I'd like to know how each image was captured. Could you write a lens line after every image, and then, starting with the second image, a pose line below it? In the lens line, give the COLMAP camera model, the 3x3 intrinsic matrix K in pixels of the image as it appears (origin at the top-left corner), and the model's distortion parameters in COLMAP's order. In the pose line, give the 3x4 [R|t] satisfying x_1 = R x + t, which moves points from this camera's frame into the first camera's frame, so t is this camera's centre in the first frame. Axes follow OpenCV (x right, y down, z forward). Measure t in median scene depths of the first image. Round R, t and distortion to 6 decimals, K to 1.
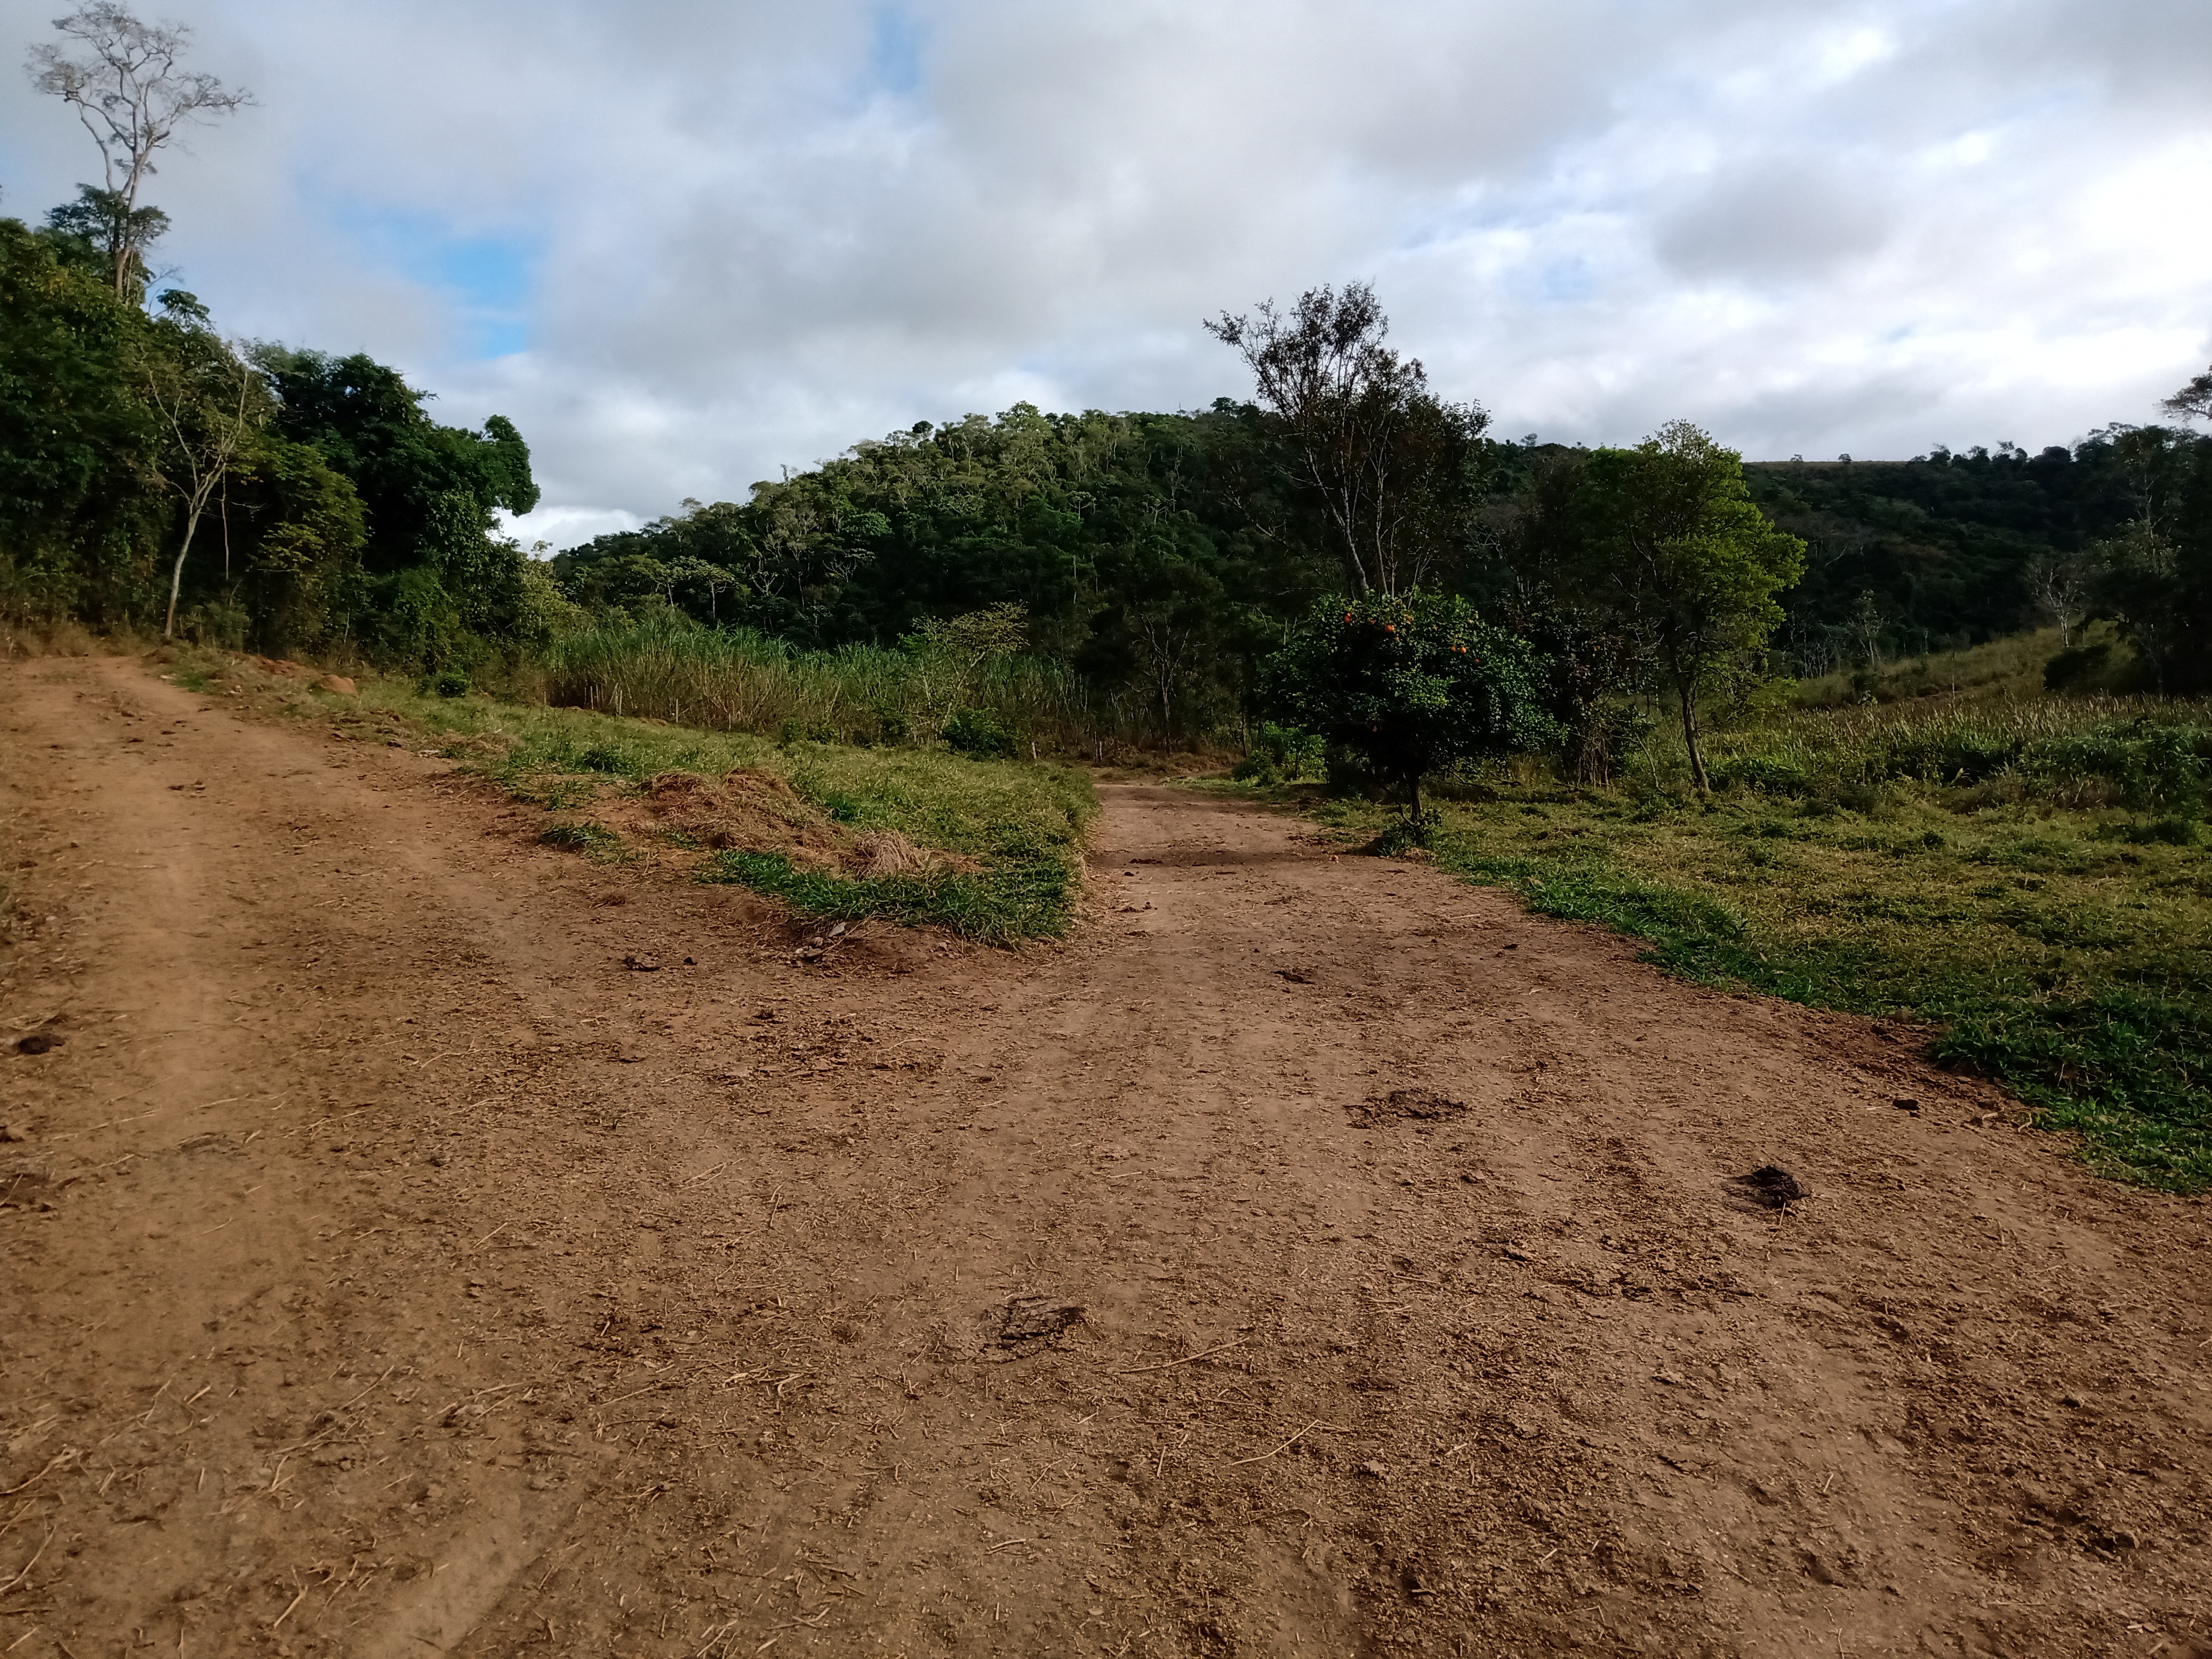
lens RADIAL K [[1945.7, 0, 1128.8], [0, 1945.7, 834.6], [0, 0, 1]] dist [0.111736, -0.007131]
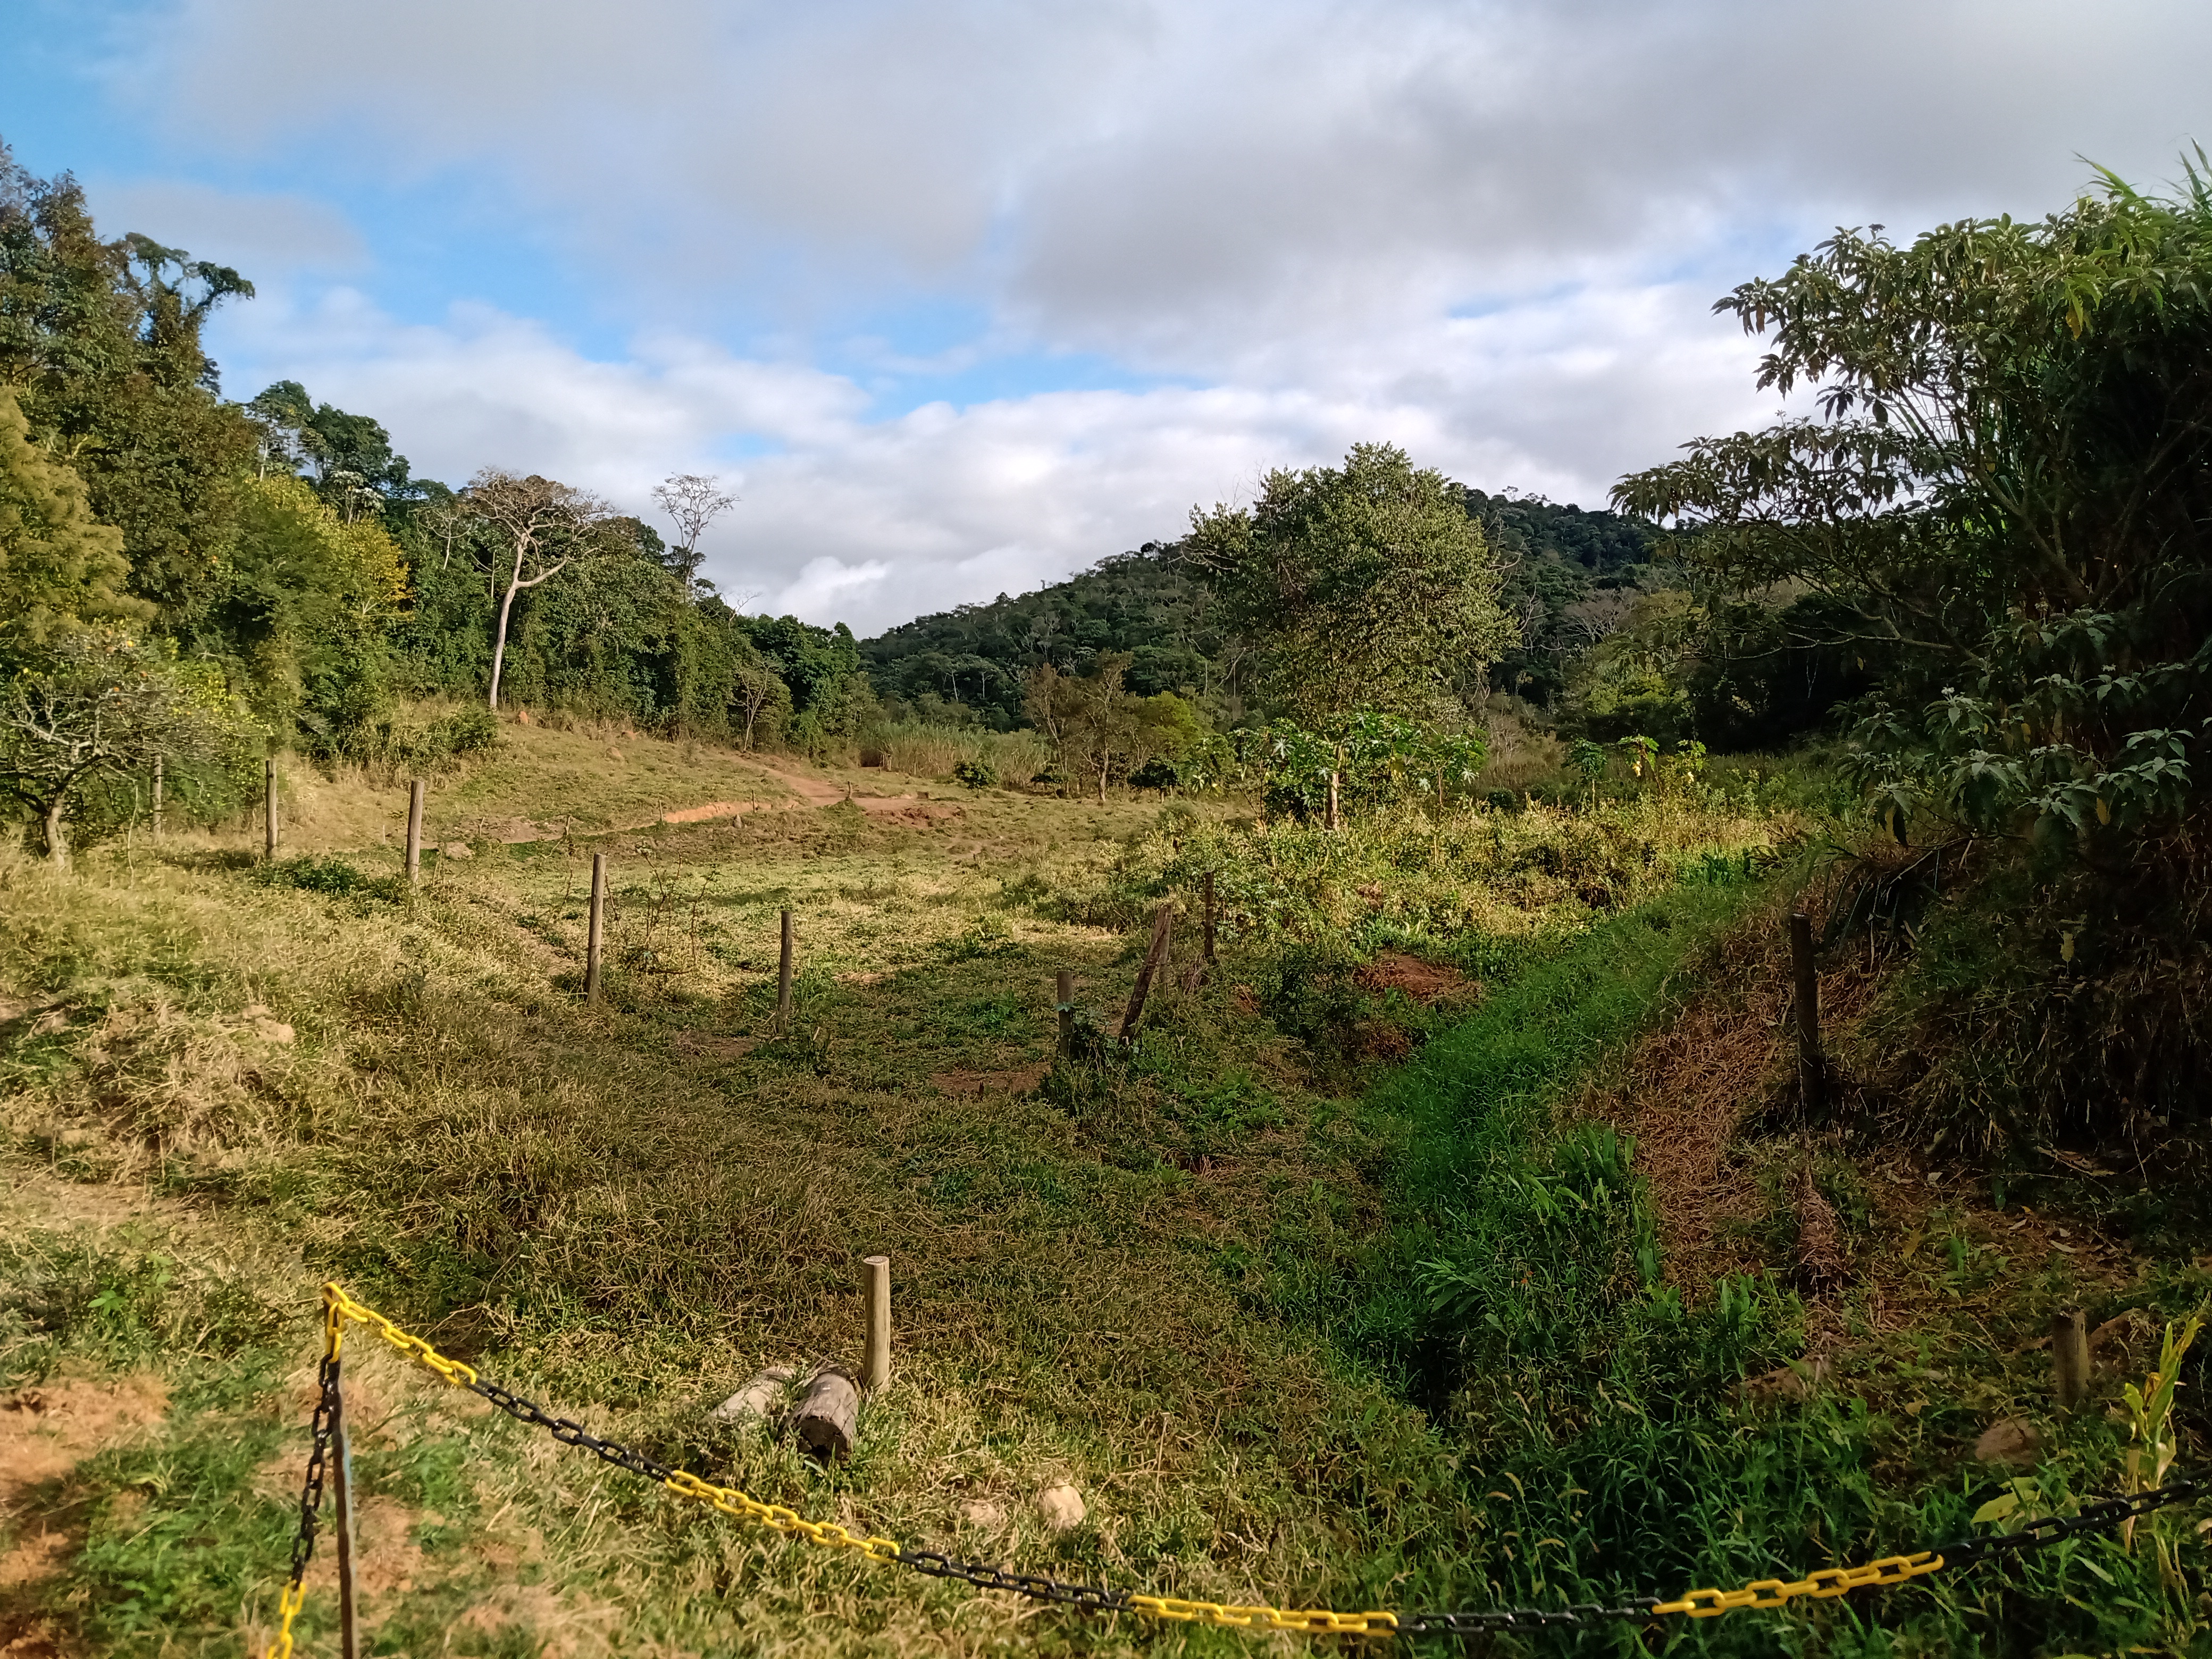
lens RADIAL K [[1945.7, 0, 1128.8], [0, 1945.7, 834.6], [0, 0, 1]] dist [0.111736, -0.007131]
pose [[0.986929, 0.000815, -0.161151, 0.118521], [-0.004505, 0.999736, -0.022532, 0.019487], [0.161090, 0.022963, 0.986672, -0.369570]]
